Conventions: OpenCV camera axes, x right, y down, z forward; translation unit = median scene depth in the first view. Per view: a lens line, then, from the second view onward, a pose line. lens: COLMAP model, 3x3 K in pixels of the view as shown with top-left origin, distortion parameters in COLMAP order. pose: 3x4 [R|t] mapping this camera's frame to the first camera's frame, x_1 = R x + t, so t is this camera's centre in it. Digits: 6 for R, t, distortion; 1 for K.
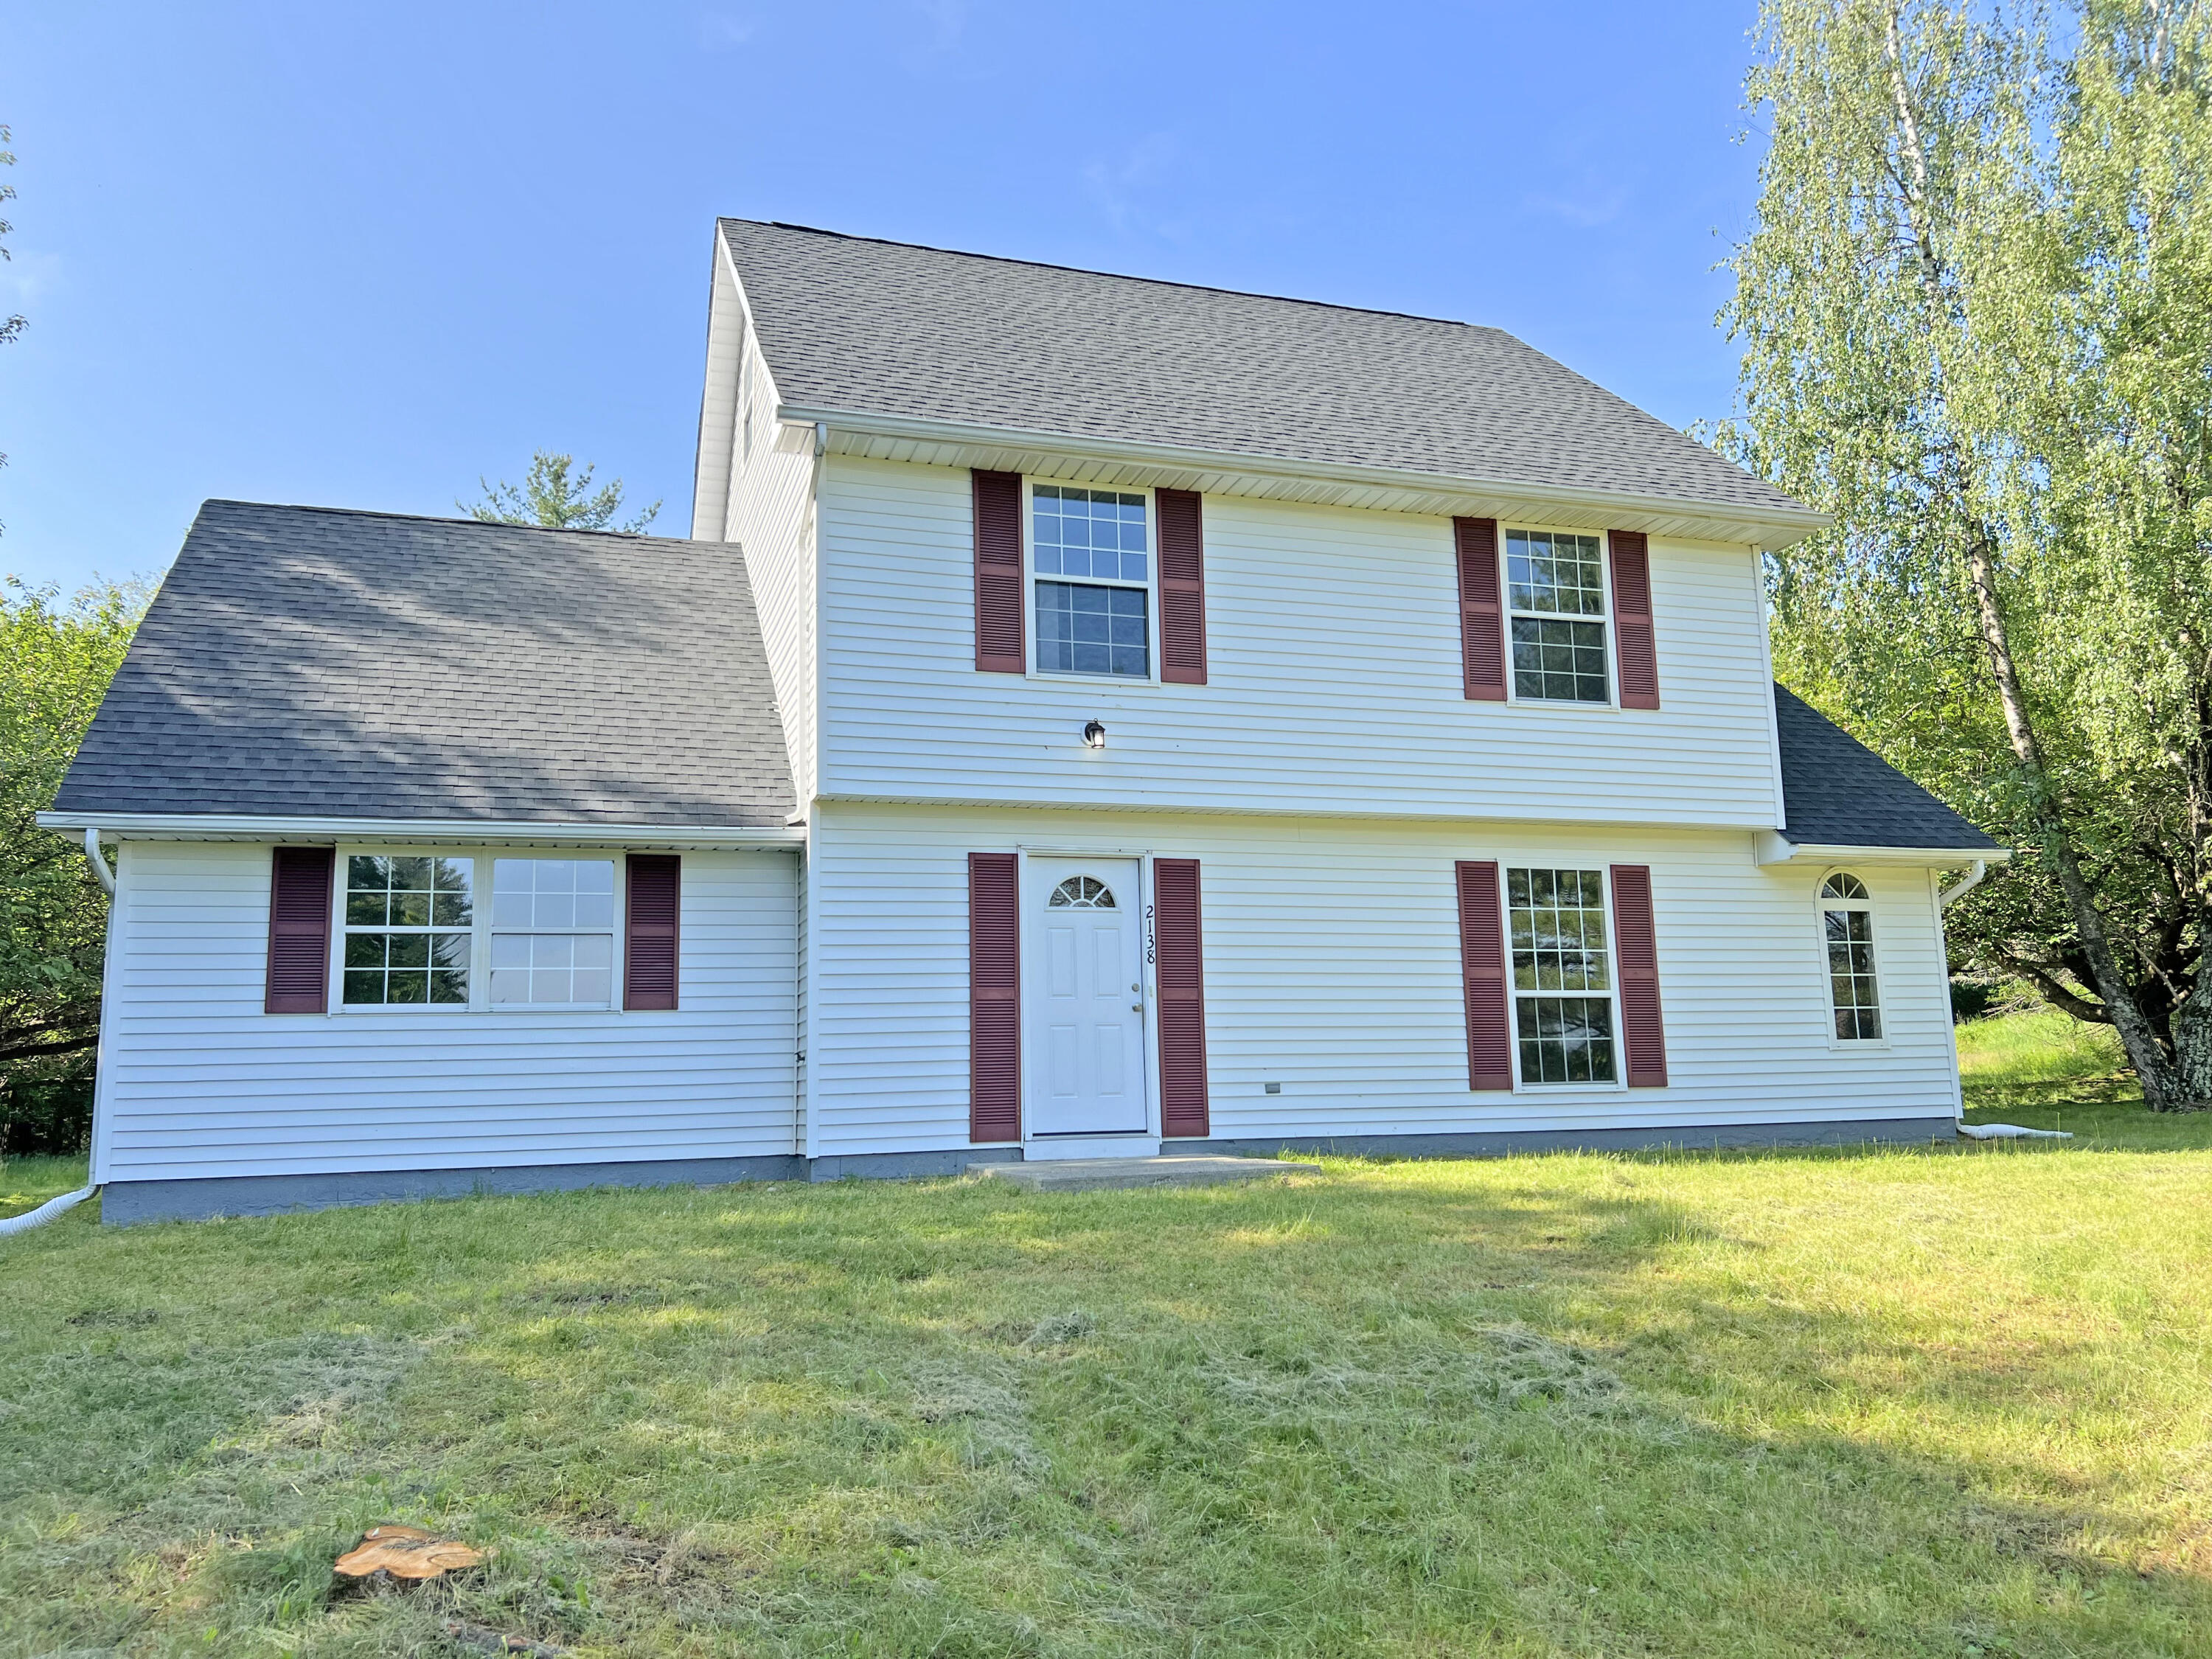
lens RADIAL K [[1669.3, 0, 1106.4], [0, 1669.3, 843.9], [0, 0, 1]] dist [0.053136, -0.032306]
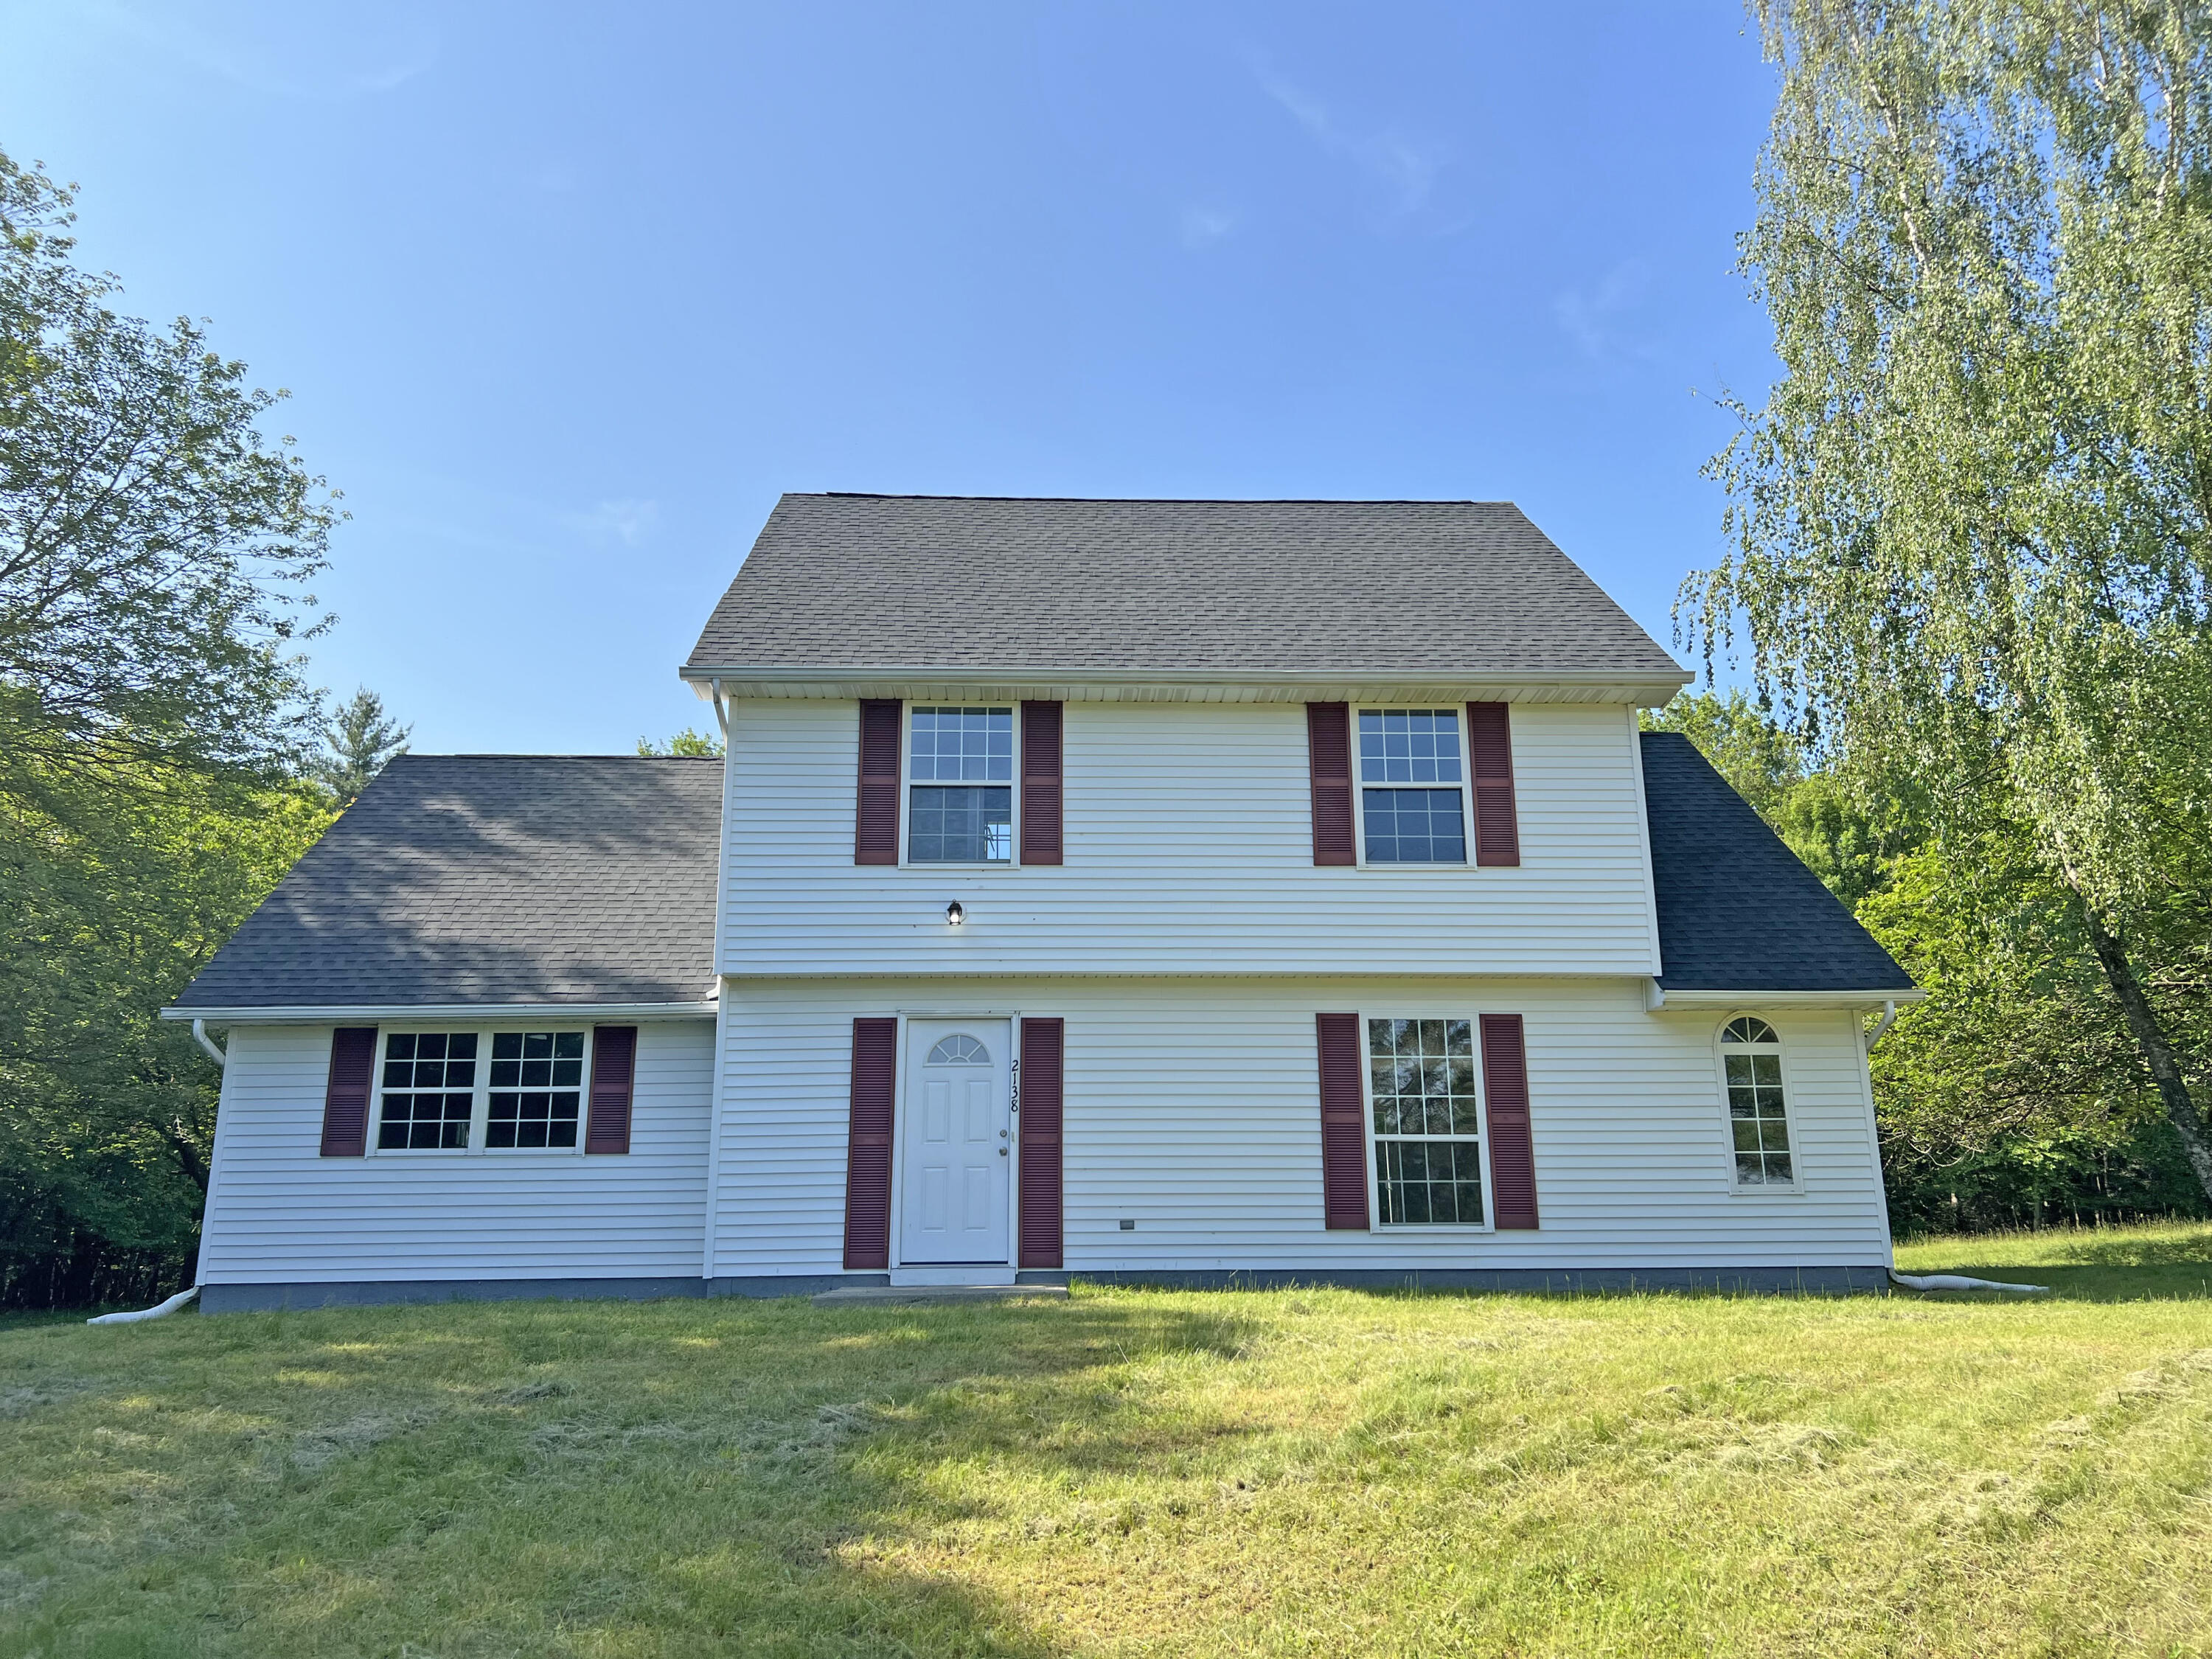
lens RADIAL K [[1669.3, 0, 1098.5], [0, 1669.3, 812.4], [0, 0, 1]] dist [0.053136, -0.032306]
pose [[0.960841, -0.055654, -0.271453, 0.398356], [0.026594, 0.993622, -0.109585, -0.005113], [0.275821, 0.098075, 0.956193, -0.098189]]
